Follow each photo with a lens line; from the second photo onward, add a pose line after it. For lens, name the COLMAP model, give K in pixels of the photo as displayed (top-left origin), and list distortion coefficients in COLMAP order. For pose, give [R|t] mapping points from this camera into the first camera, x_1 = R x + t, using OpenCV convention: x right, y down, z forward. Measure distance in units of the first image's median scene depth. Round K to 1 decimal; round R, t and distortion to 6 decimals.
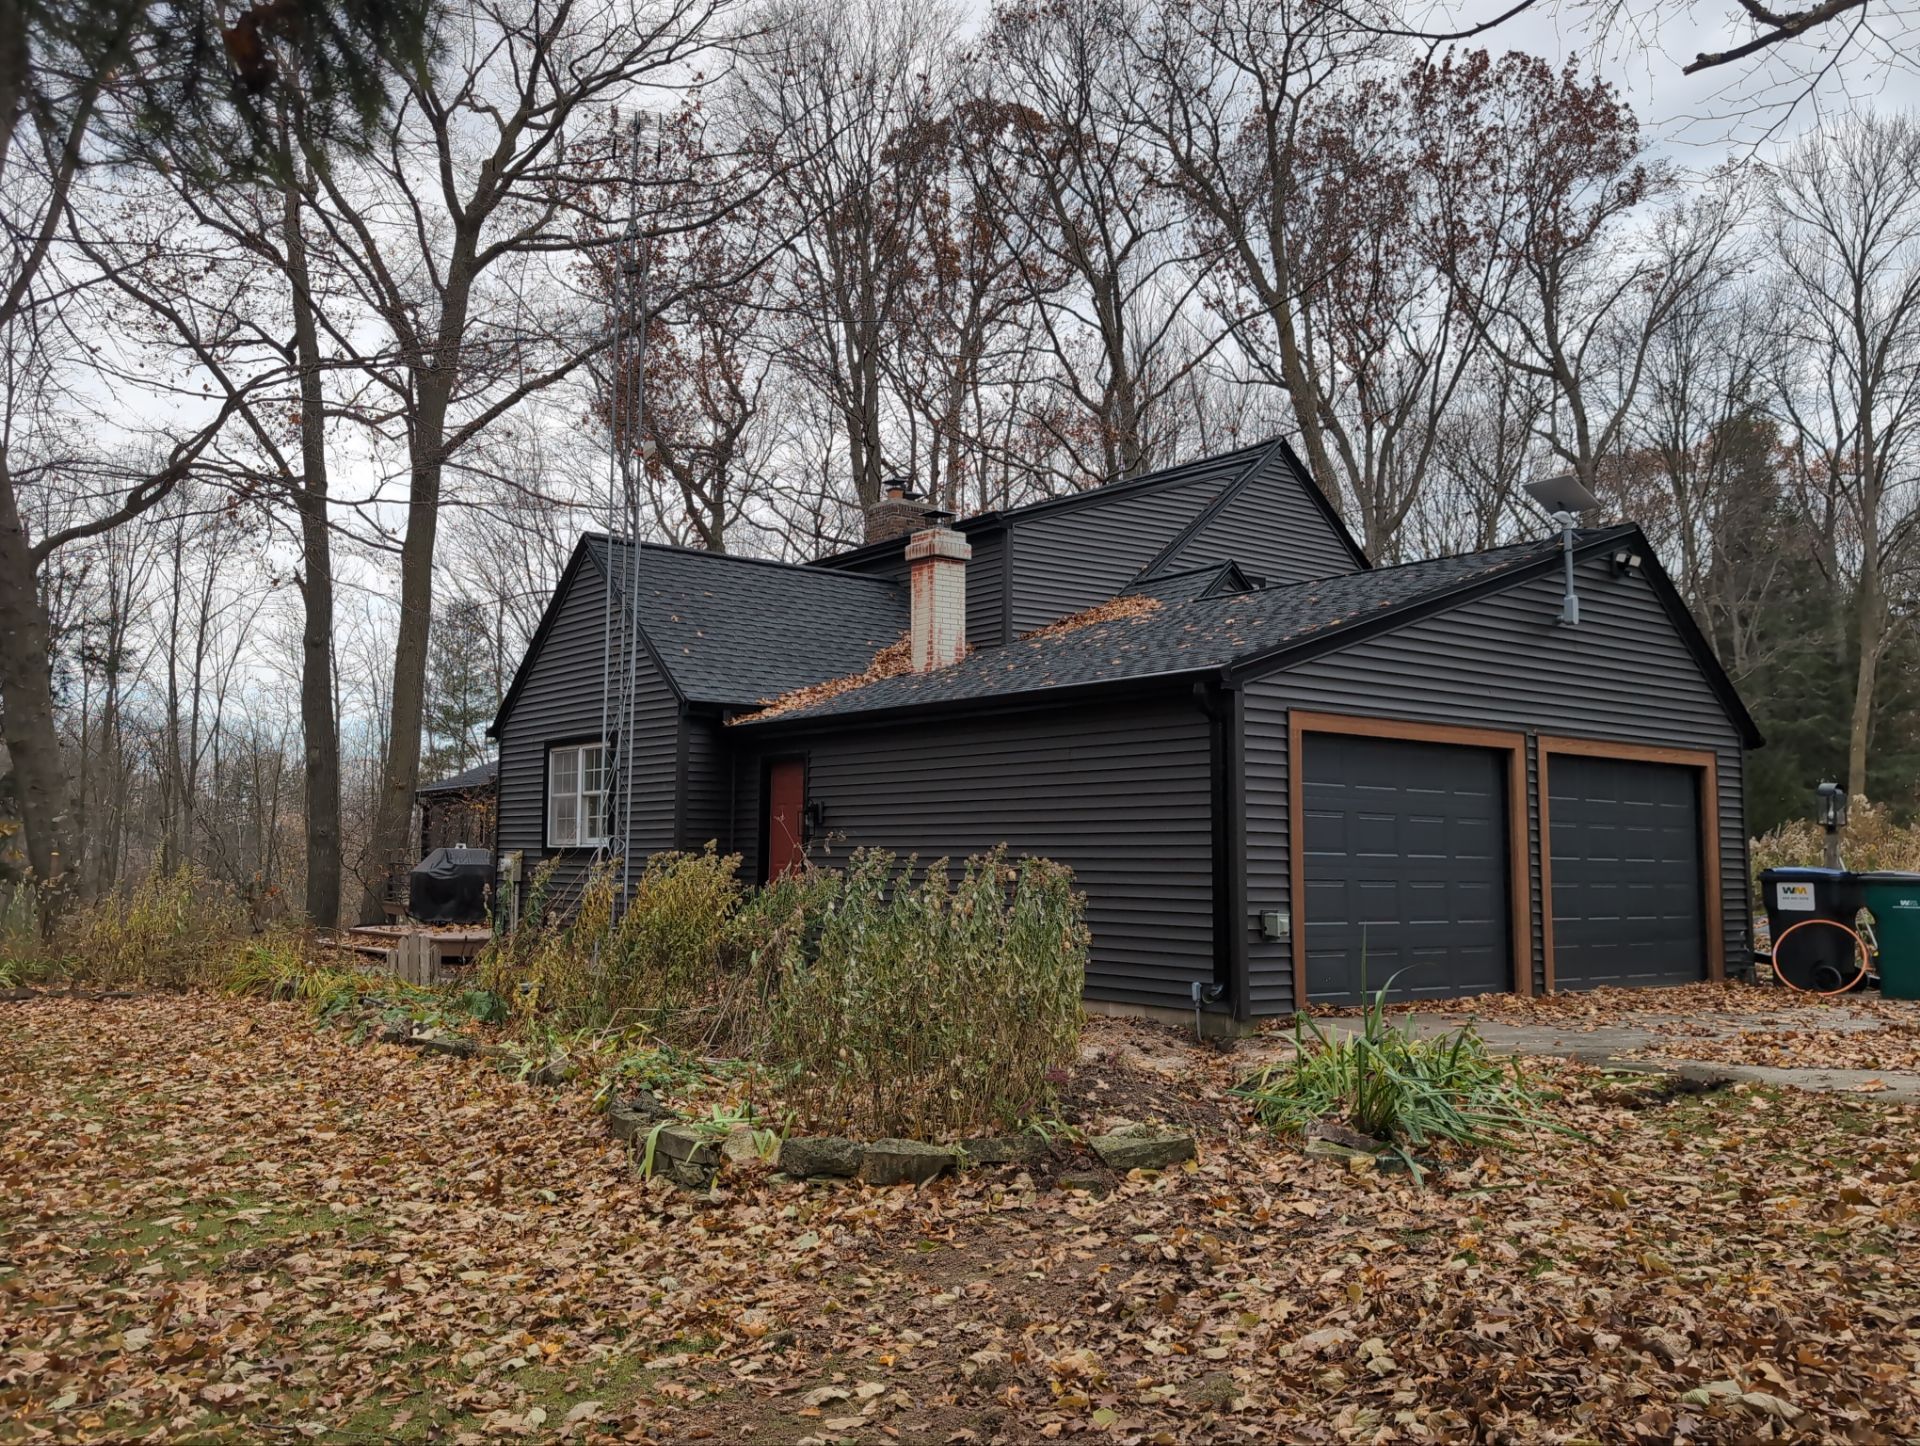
lens RADIAL K [[1599.0, 0, 958.4], [0, 1599.0, 714.7], [0, 0, 1]] dist [0.019461, -0.005418]
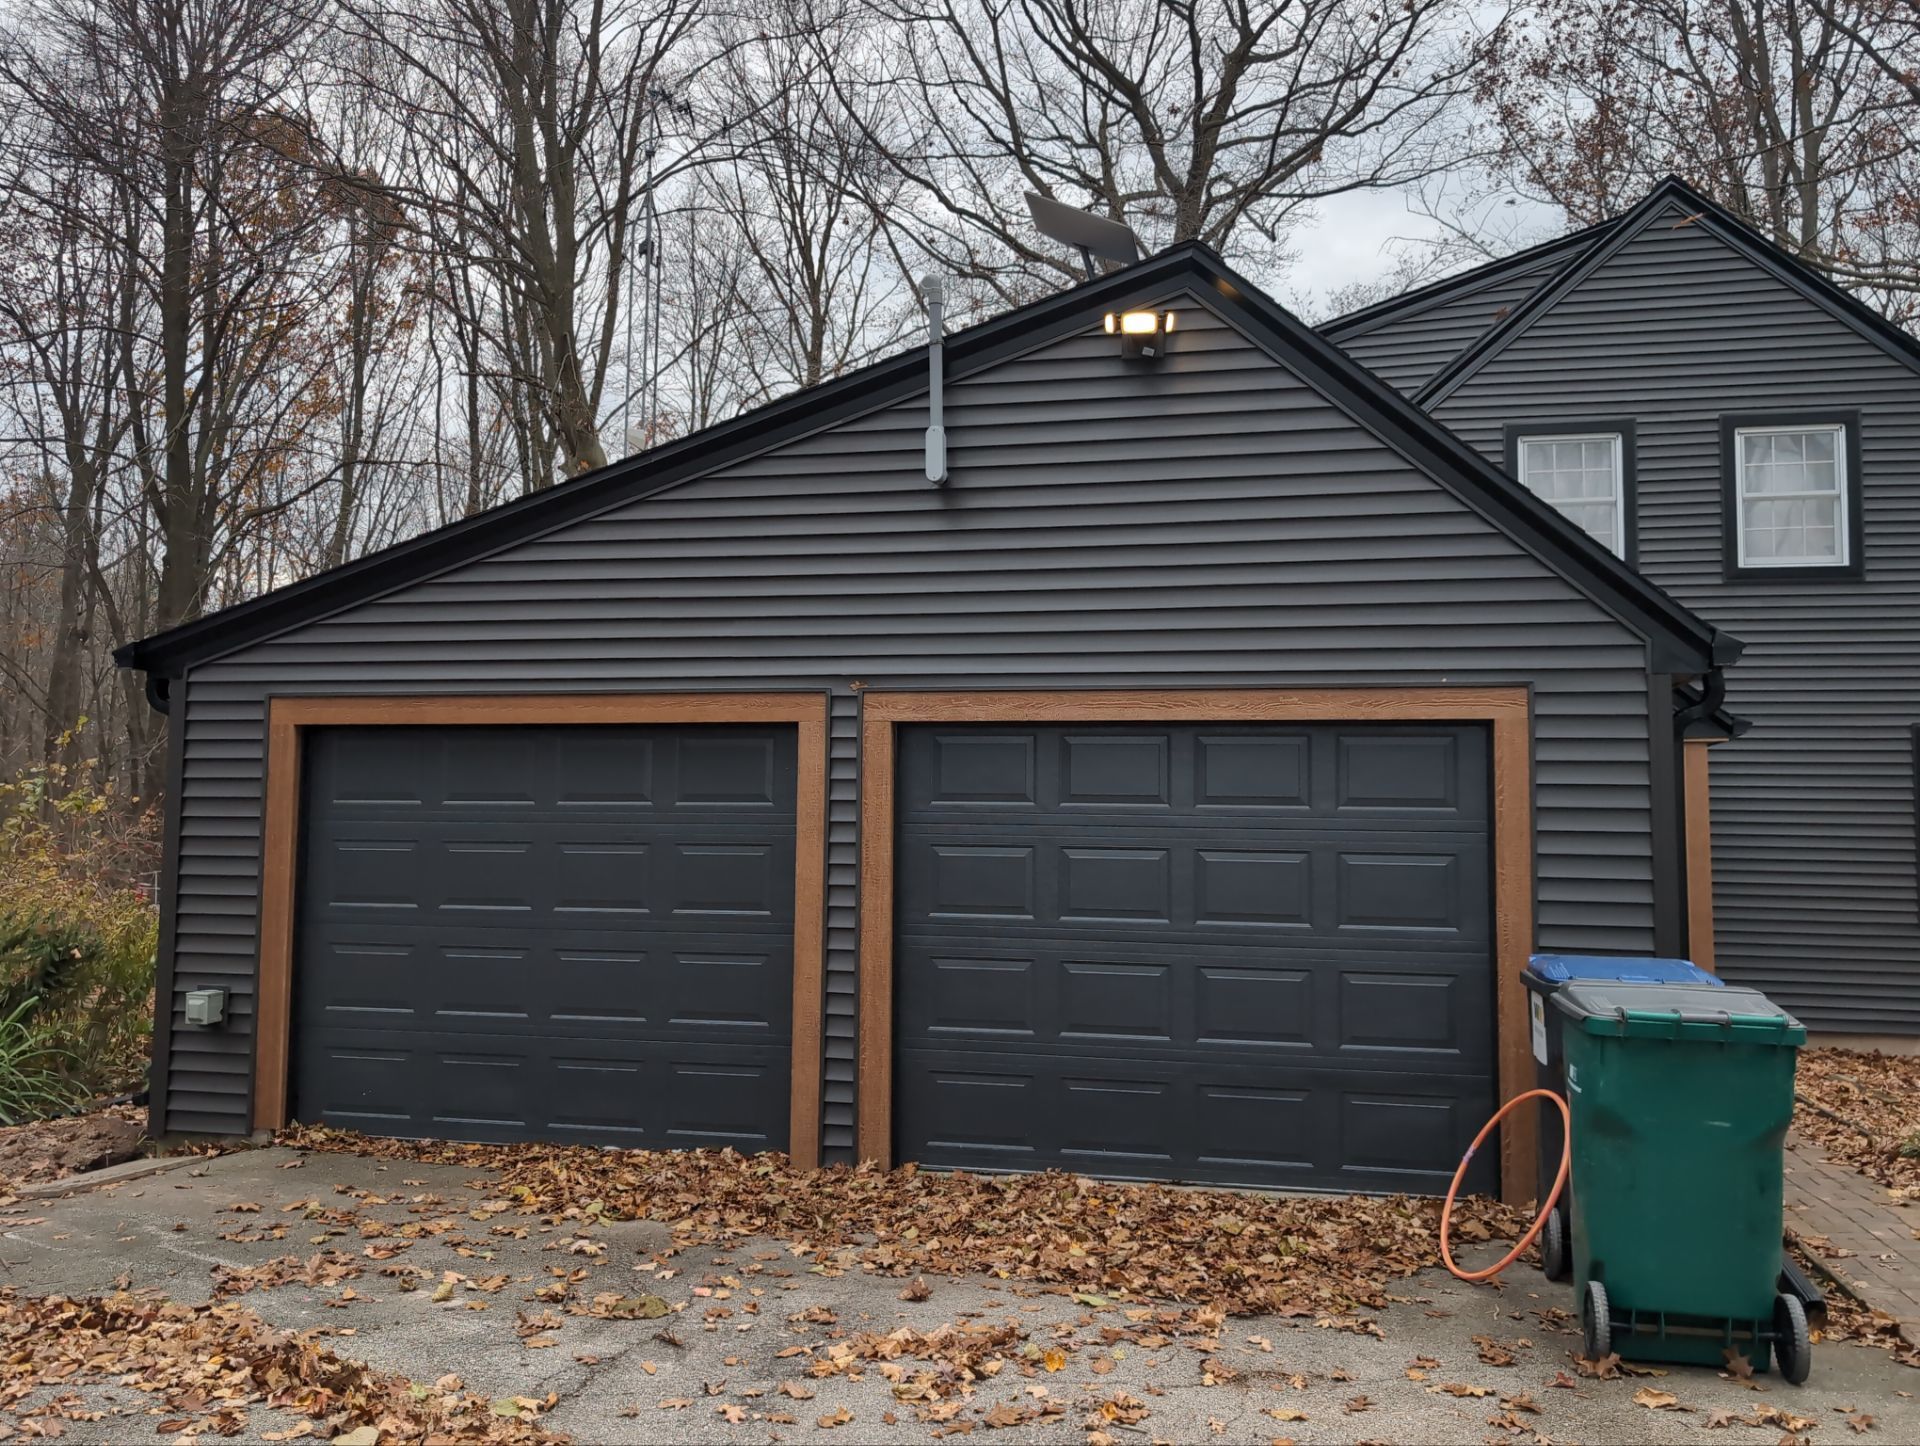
lens RADIAL K [[1599.0, 0, 958.4], [0, 1599.0, 714.7], [0, 0, 1]] dist [0.019461, -0.005418]
pose [[0.629118, -0.057507, -0.775180, 0.815652], [0.067793, 0.997519, -0.018982, 0.033171], [0.774348, -0.040610, 0.631456, 0.683788]]
